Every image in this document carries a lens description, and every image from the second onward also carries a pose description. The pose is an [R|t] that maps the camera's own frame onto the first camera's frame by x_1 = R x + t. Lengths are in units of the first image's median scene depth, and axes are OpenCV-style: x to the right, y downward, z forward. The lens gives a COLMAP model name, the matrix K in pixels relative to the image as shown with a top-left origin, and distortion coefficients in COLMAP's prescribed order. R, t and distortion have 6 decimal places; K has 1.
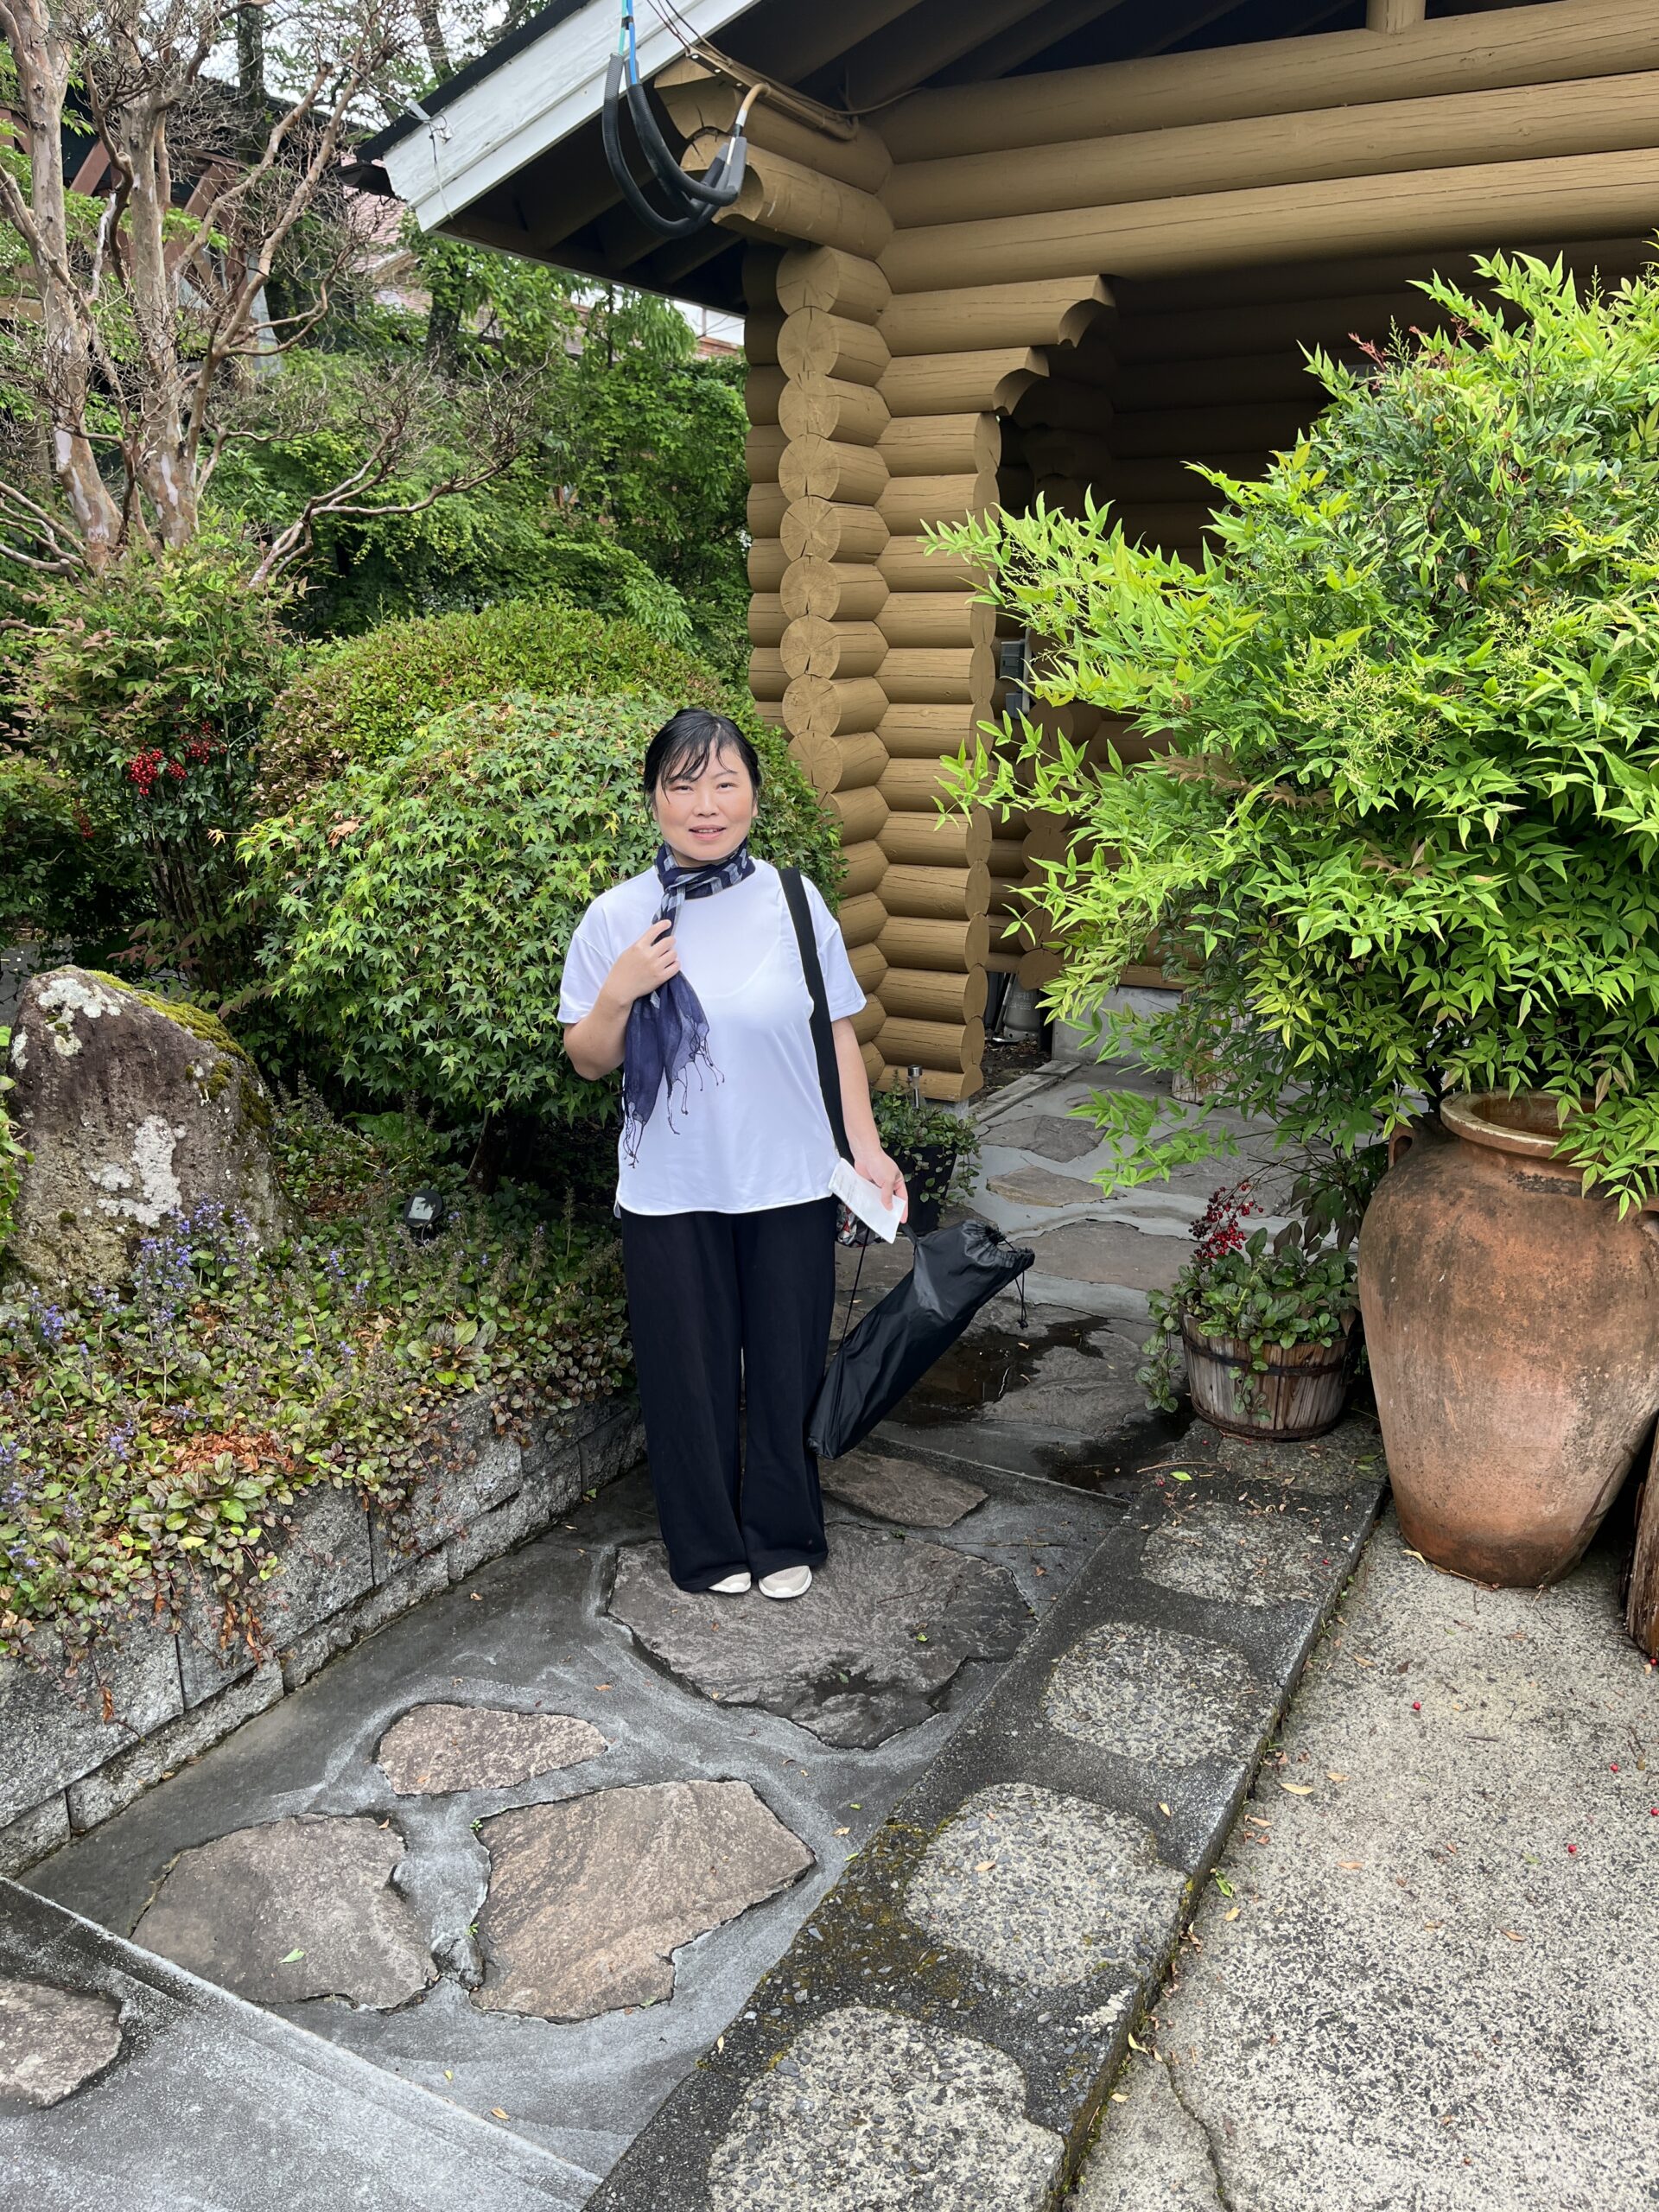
lens RADIAL K [[1764.3, 0, 824.1], [0, 1764.3, 1227.0], [0, 0, 1]] dist [0.077605, -0.108150]
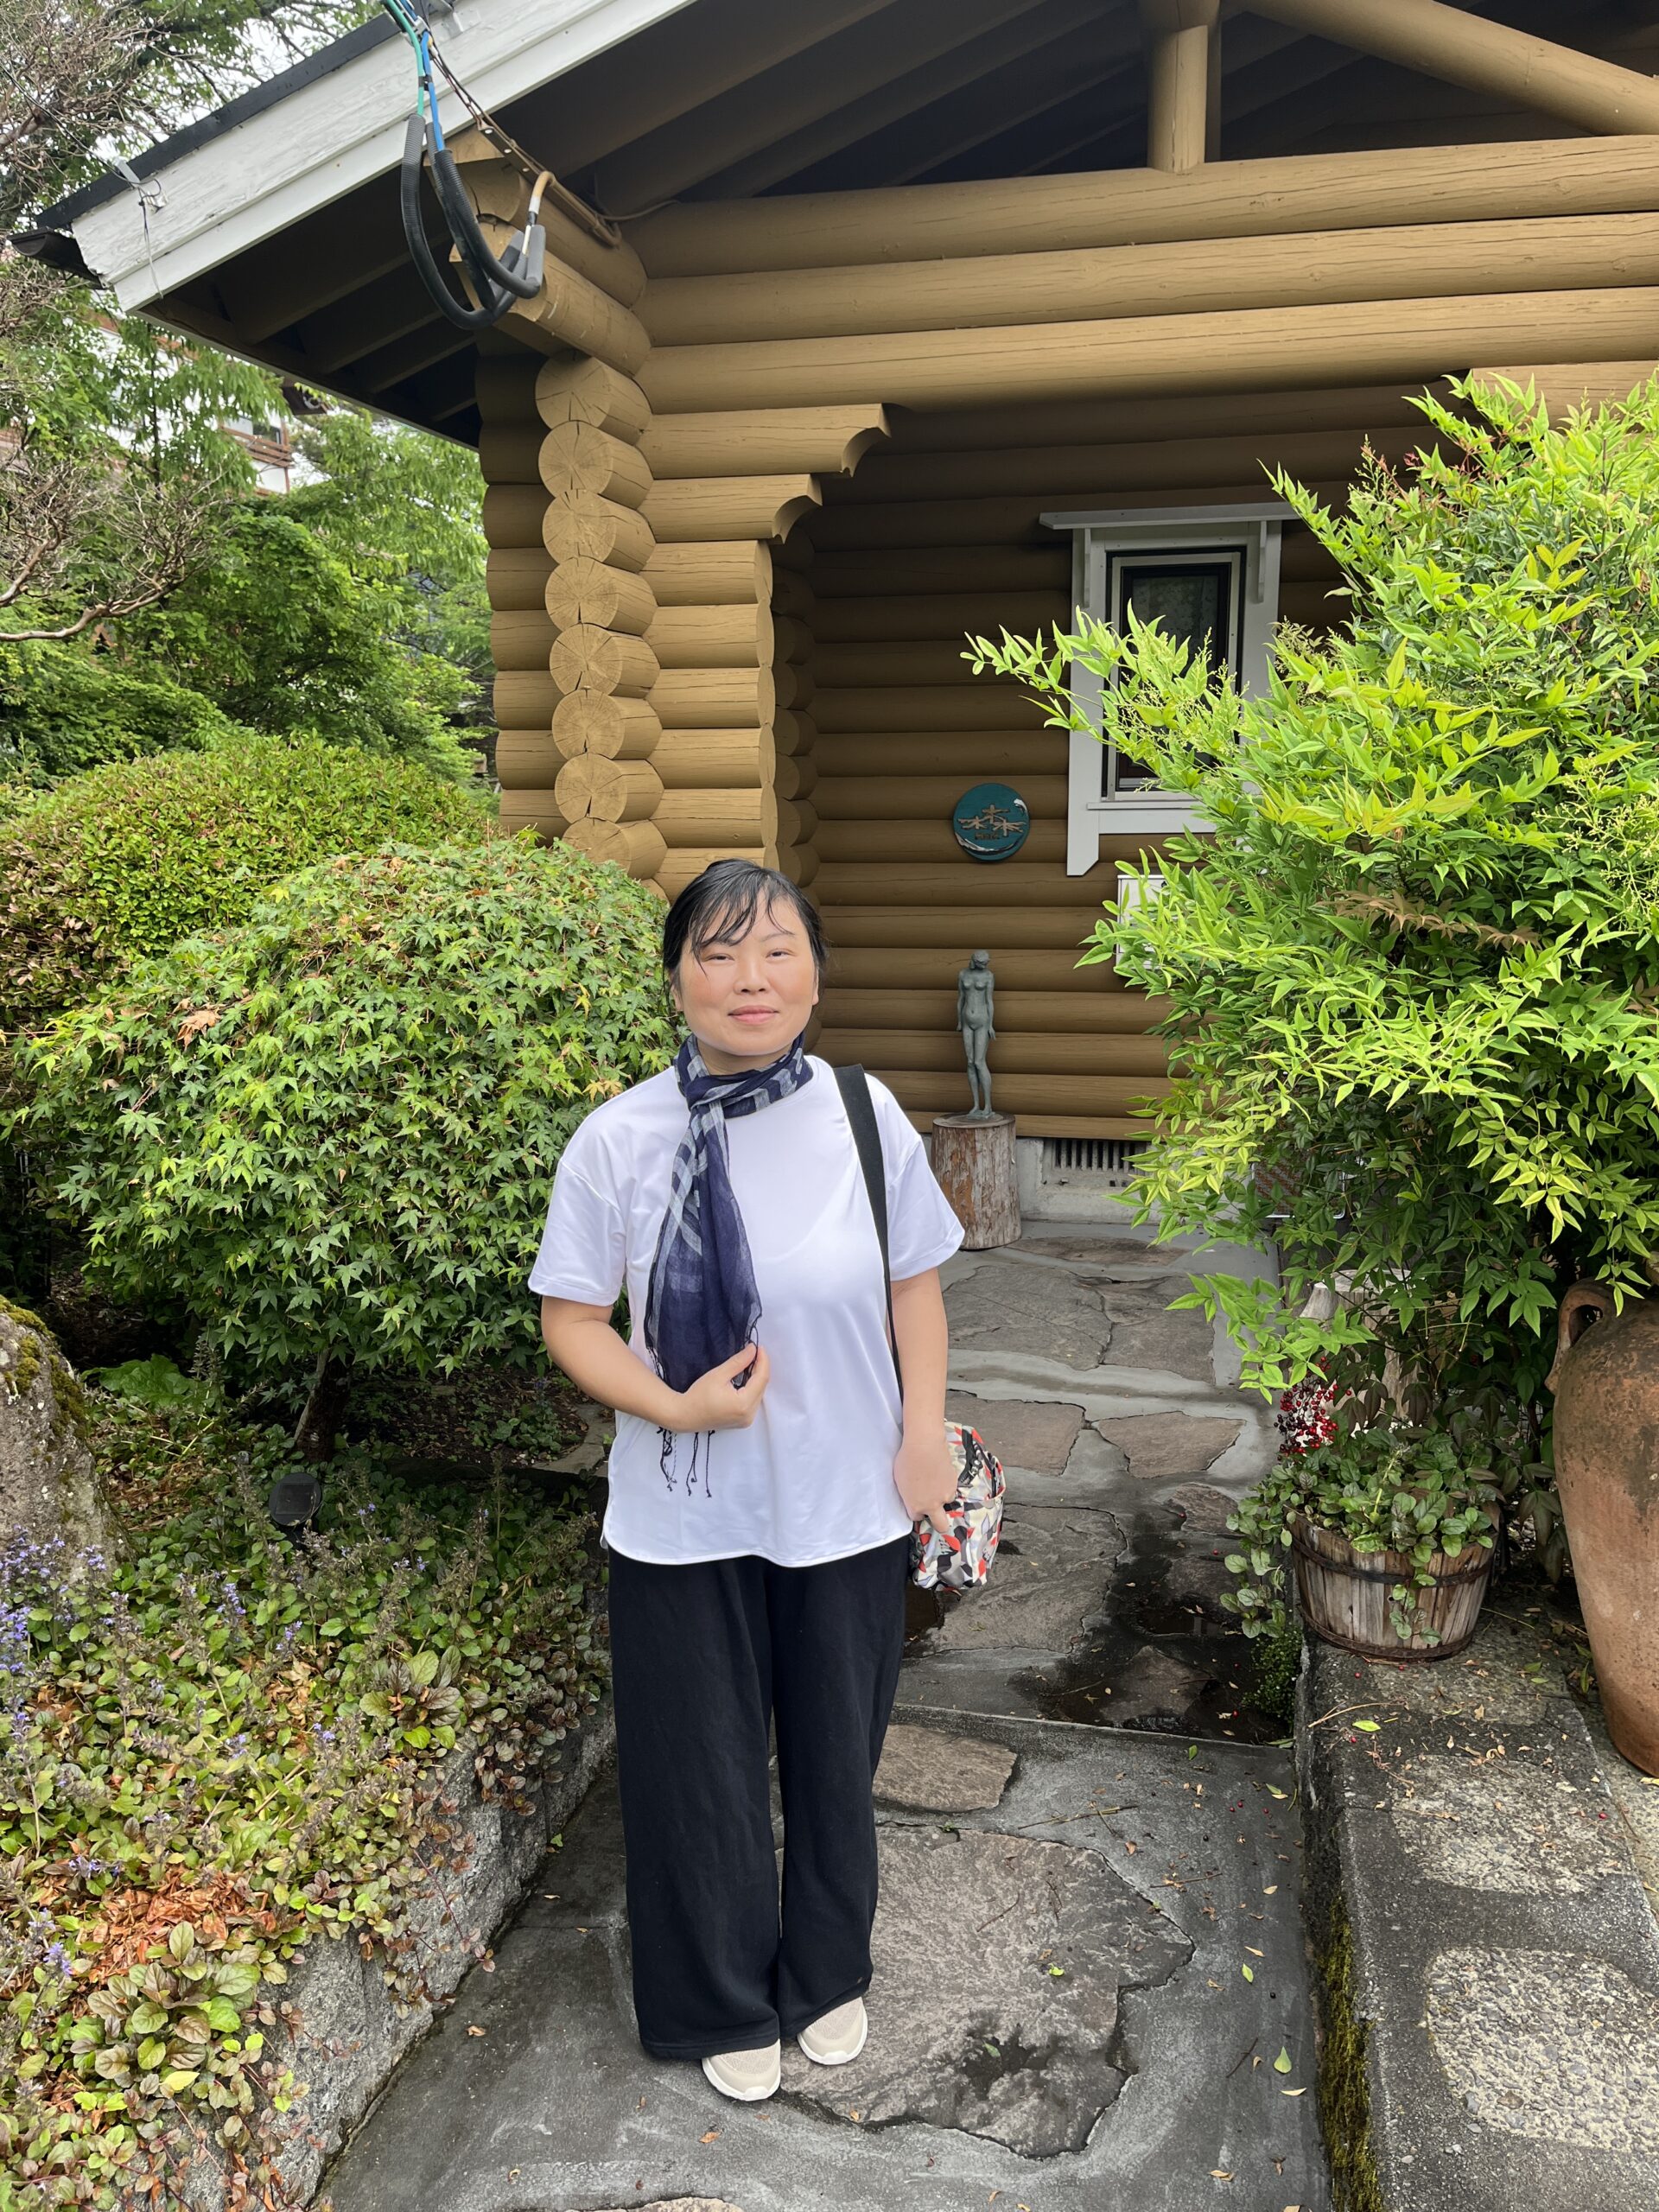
lens RADIAL K [[1753.9, 0, 831.4], [0, 1753.9, 1185.8], [0, 0, 1]] dist [0.068791, -0.105151]
pose [[0.955252, -0.076953, 0.285609, -0.243668], [0.104021, 0.991286, -0.080822, -0.067493], [-0.276901, 0.106914, 0.954932, 0.219244]]
